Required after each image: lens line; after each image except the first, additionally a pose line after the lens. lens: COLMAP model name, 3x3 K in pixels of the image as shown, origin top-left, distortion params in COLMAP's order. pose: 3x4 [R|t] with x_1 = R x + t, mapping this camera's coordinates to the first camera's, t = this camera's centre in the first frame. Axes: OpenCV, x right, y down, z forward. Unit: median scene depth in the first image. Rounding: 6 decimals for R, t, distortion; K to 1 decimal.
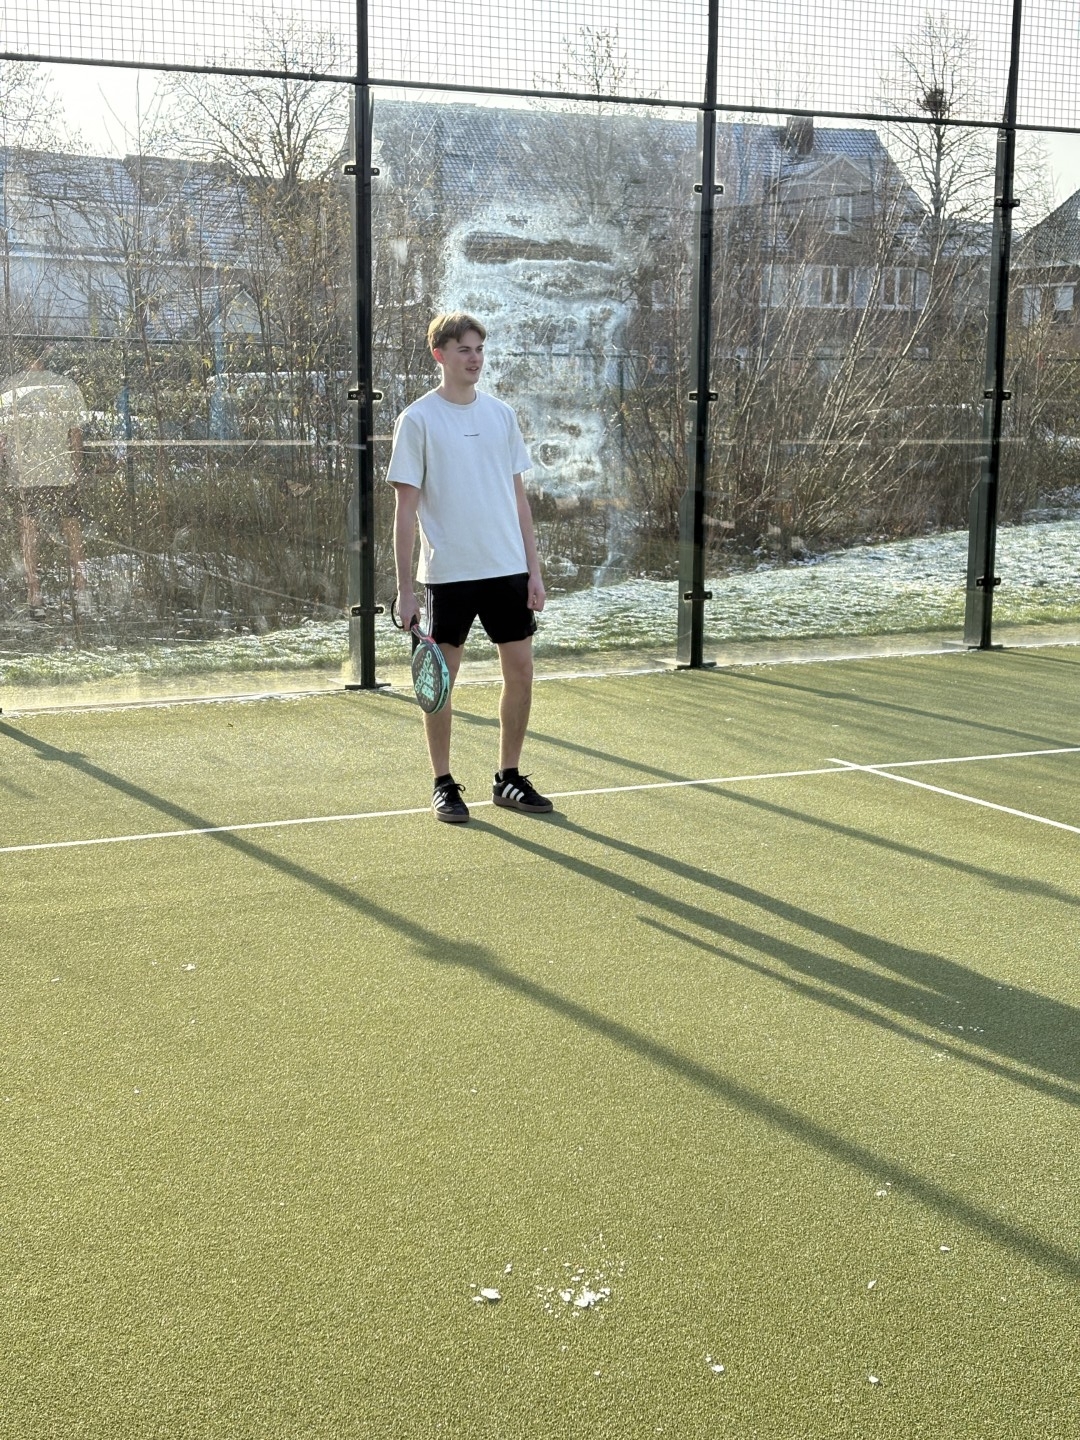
lens RADIAL K [[2175.3, 0, 559.3], [0, 2175.3, 722.7], [0, 0, 1]] dist [0.296037, -0.996026]
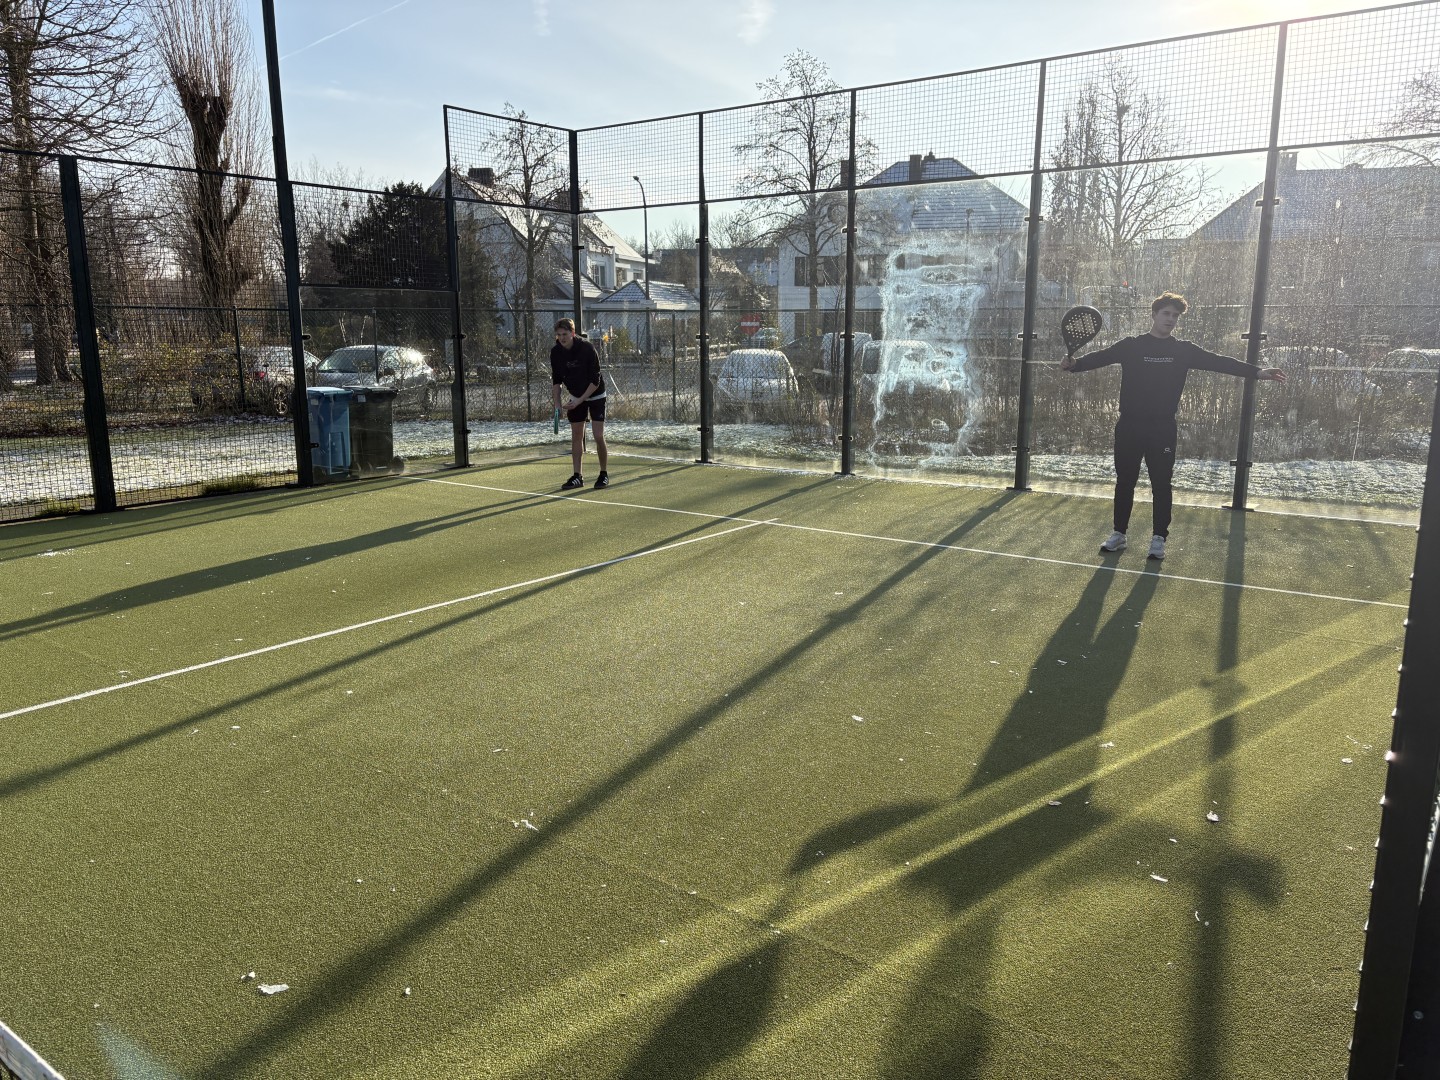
lens RADIAL K [[1111.8, 0, 727.2], [0, 1111.8, 536.6], [0, 0, 1]] dist [0.106154, -0.113750]
pose [[0.412462, 0.164834, -0.895938, 0.834237], [-0.141070, 0.983187, 0.115942, -0.063996], [0.899986, 0.078569, 0.428781, 0.427298]]
